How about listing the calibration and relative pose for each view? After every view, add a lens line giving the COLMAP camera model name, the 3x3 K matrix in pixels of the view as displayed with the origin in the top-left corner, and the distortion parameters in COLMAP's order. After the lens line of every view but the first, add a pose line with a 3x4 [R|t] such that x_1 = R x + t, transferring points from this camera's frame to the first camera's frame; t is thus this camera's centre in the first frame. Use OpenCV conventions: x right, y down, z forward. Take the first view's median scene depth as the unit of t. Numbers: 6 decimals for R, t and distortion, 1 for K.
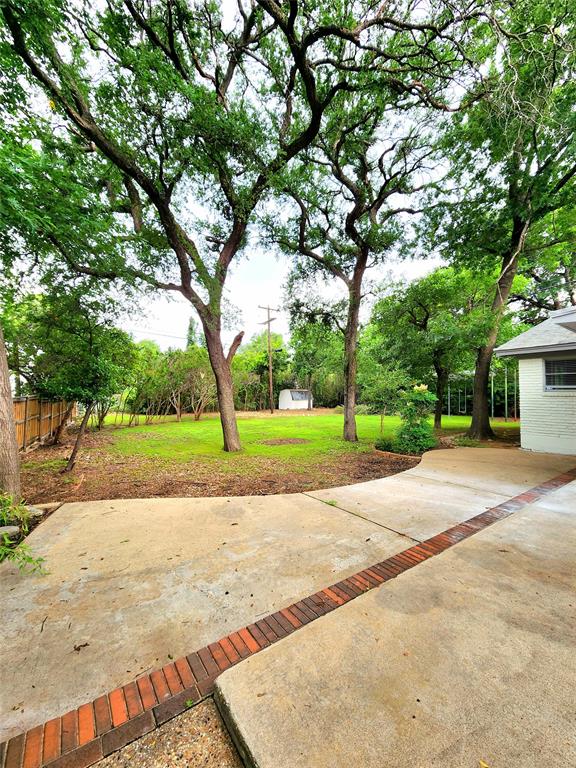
lens RADIAL K [[311.5, 0, 288.1], [0, 311.5, 383.2], [0, 0, 1]] dist [-0.009244, -0.001823]
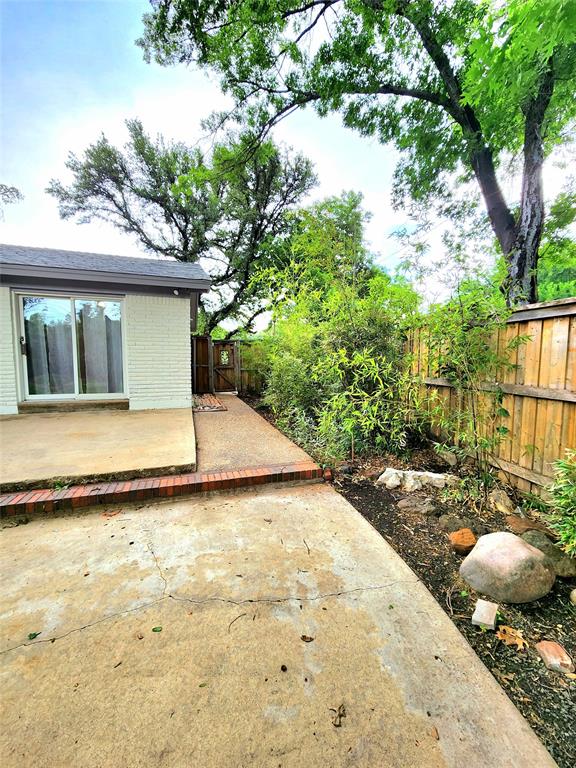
lens RADIAL K [[311.5, 0, 289.2], [0, 311.5, 382.4], [0, 0, 1]] dist [-0.009244, -0.001823]
pose [[-0.955918, -0.035336, 0.291501, -0.876152], [-0.018590, 0.998024, 0.060017, 0.151118], [-0.293046, 0.051952, -0.954686, 1.694608]]
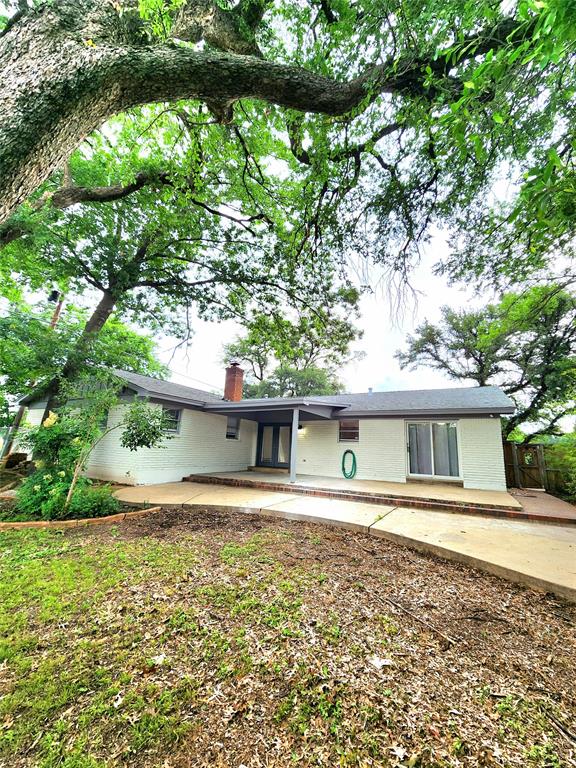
lens RADIAL K [[311.5, 0, 292.6], [0, 311.5, 384.8], [0, 0, 1]] dist [-0.009244, -0.001823]
pose [[-0.431589, 0.162160, 0.887376, -1.822245], [-0.068026, 0.975058, -0.211269, 0.237461], [-0.899502, -0.151546, -0.409793, 3.634847]]
